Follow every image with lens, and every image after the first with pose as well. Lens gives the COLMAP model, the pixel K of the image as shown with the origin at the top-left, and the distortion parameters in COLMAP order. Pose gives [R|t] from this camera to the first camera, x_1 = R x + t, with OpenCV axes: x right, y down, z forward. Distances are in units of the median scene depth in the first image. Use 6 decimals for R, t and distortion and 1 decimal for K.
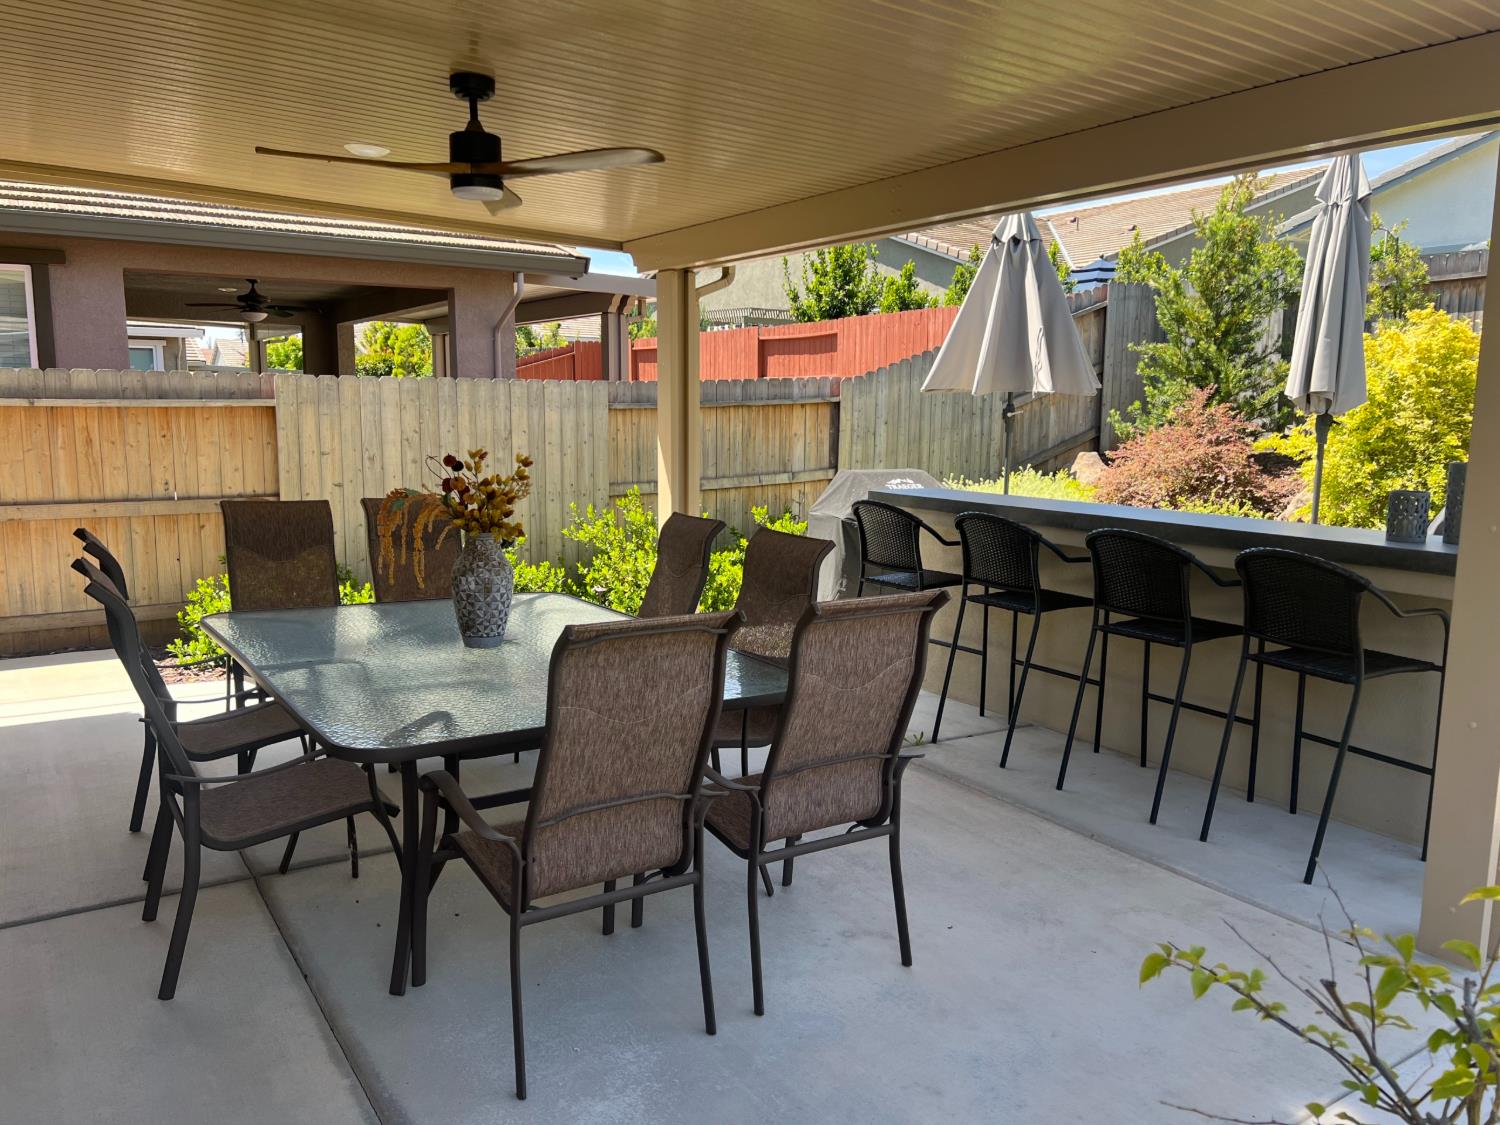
lens RADIAL K [[1135.4, 0, 765.7], [0, 1135.4, 569.2], [0, 0, 1]] dist [0.047063, -0.035098]
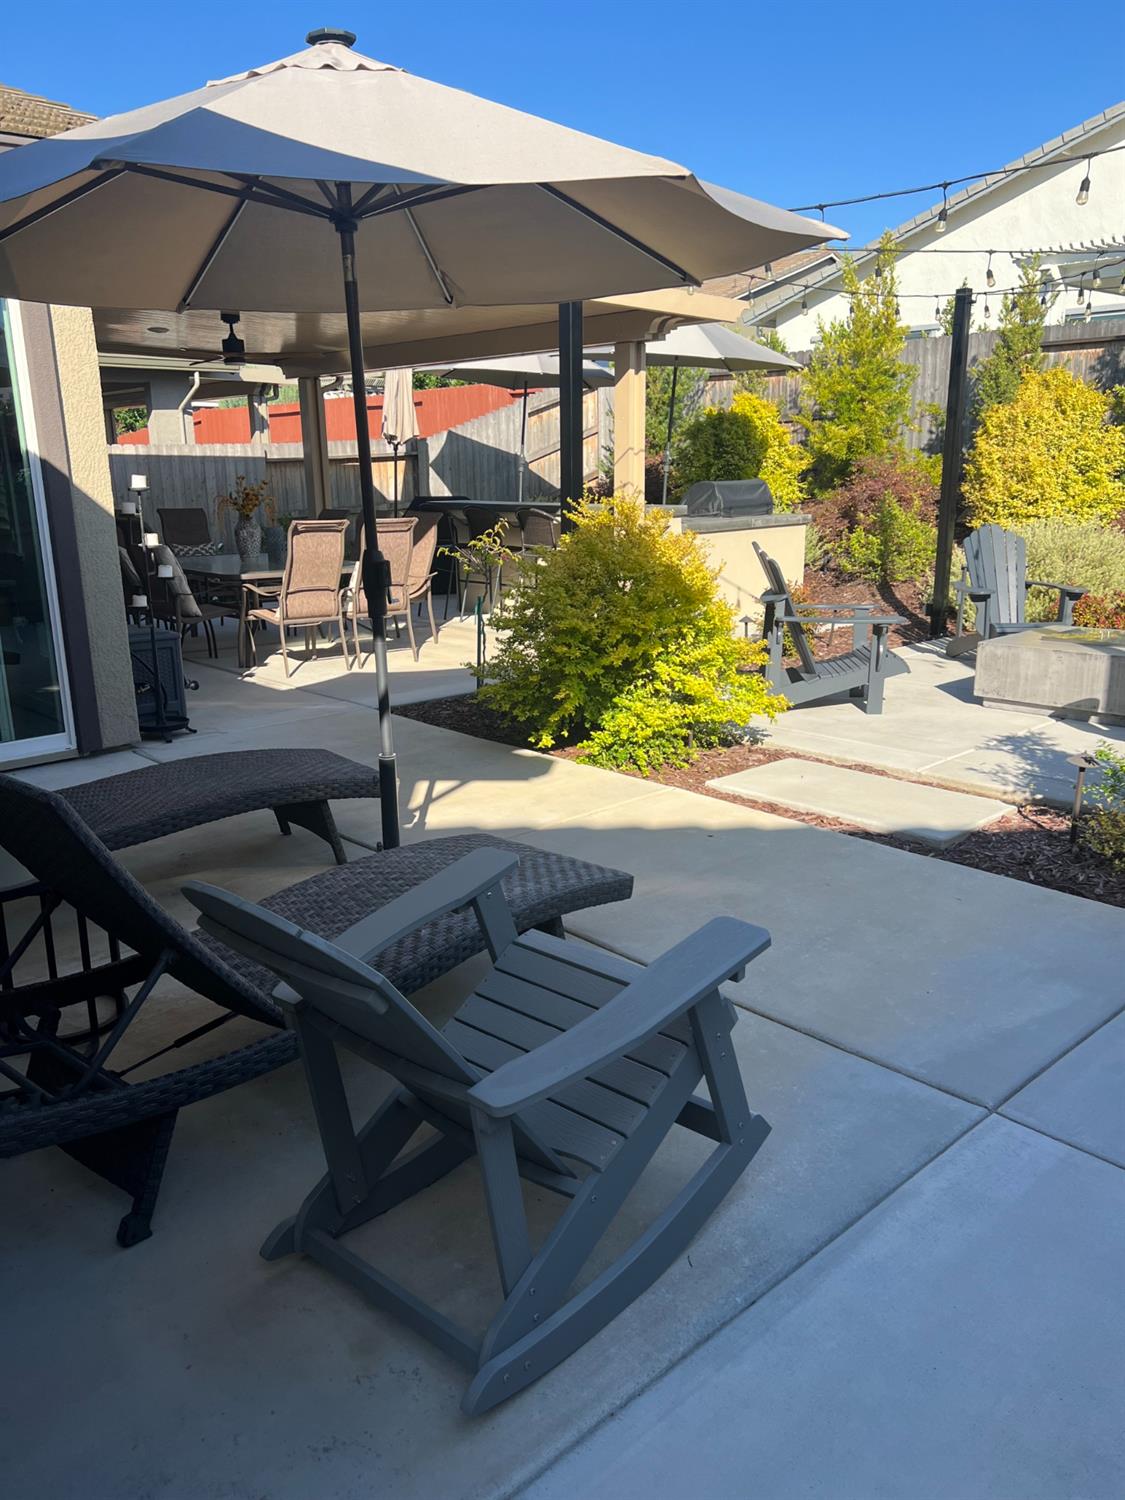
lens RADIAL K [[1135.4, 0, 559.9], [0, 1135.4, 753.1], [0, 0, 1]] dist [0.047063, -0.035098]
pose [[0.987374, -0.061322, 0.146055, 0.014163], [0.045755, 0.993135, 0.107656, 0.199462], [-0.151654, -0.099614, 0.983401, -1.213773]]
